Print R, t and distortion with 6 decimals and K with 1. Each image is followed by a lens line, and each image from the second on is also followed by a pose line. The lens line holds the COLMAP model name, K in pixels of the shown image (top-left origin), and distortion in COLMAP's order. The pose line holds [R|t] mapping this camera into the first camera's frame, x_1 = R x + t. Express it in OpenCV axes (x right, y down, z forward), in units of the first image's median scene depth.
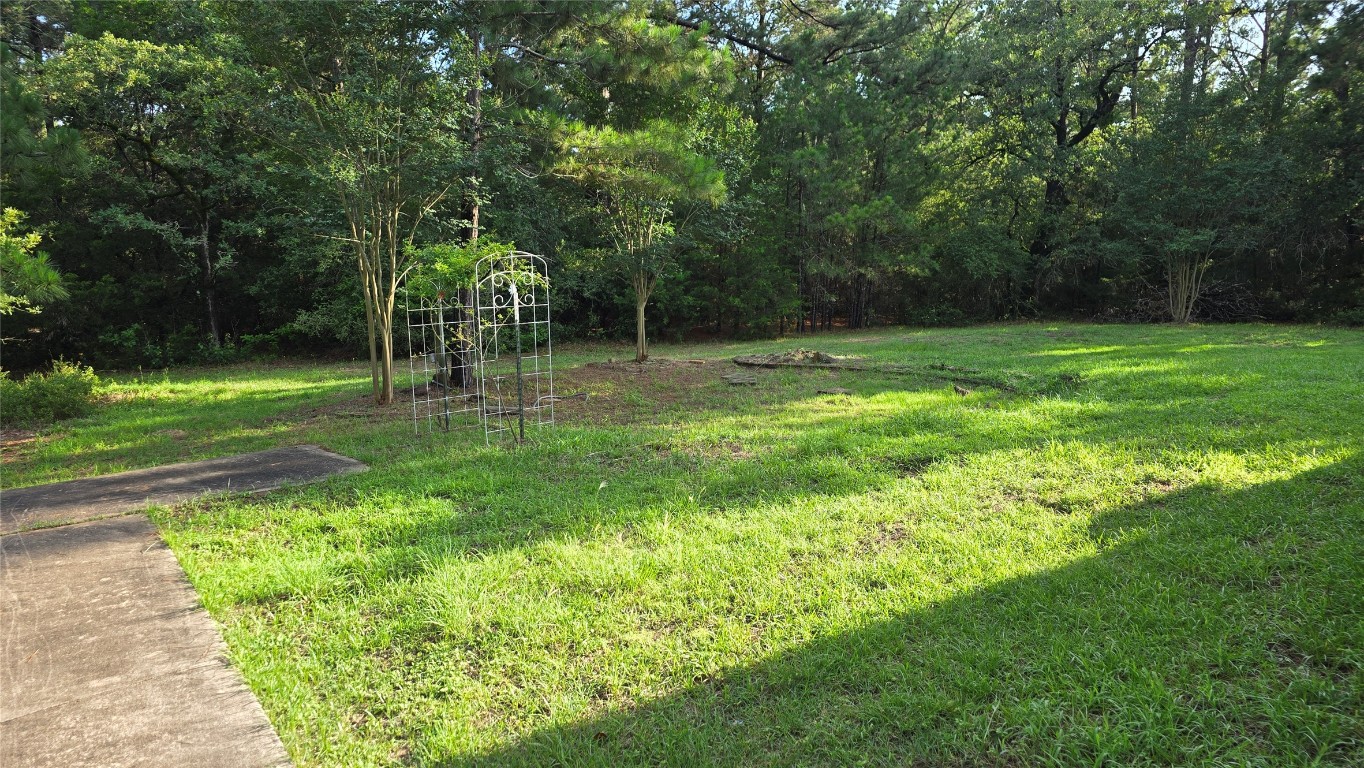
lens RADIAL K [[974.2, 0, 680.6], [0, 974.2, 384.2], [0, 0, 1]] dist [0.035389, -0.008808]
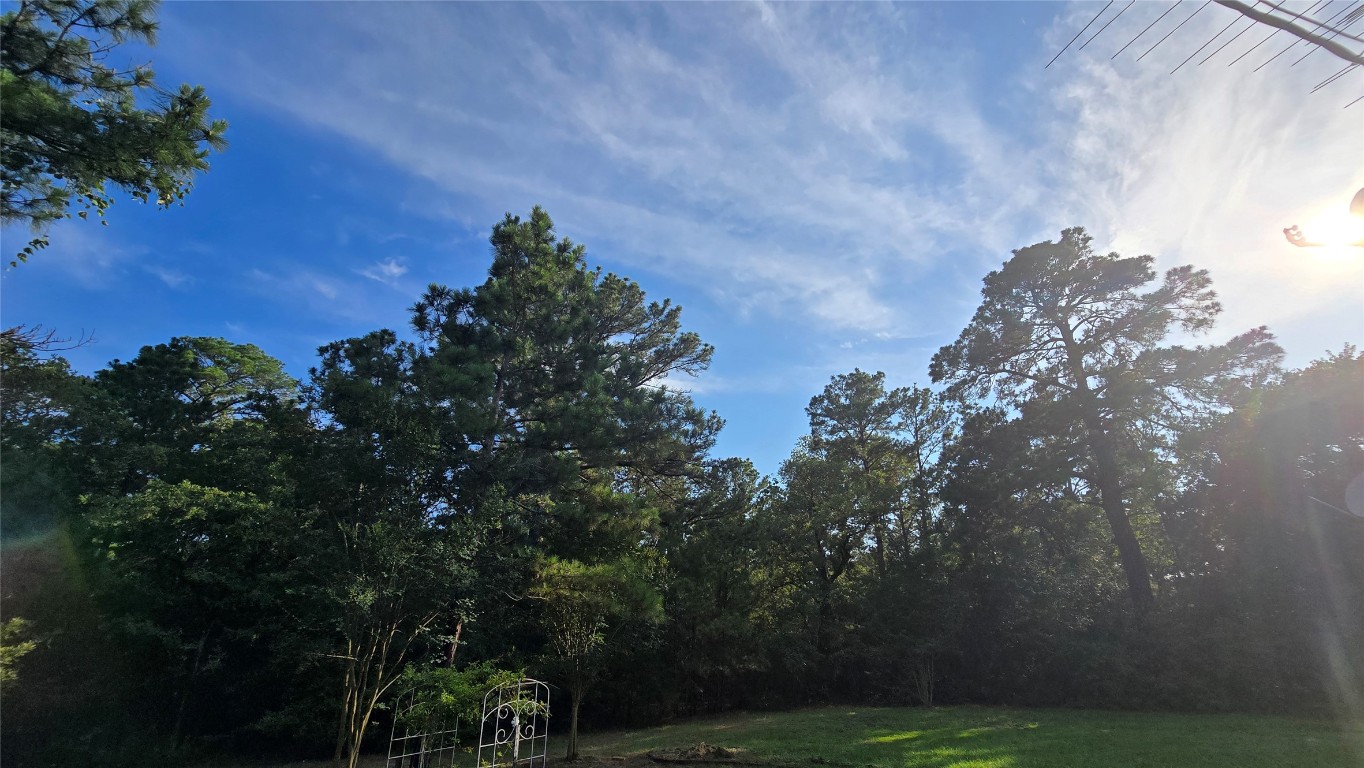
lens RADIAL K [[554.7, 0, 684.1], [0, 554.7, 388.0], [0, 0, 1]] dist [-0.004373, -0.000395]
pose [[0.975344, 0.093767, 0.199777, -0.073534], [0.027217, 0.847228, -0.530532, -0.039776], [-0.219004, 0.522889, 0.823787, 0.152405]]
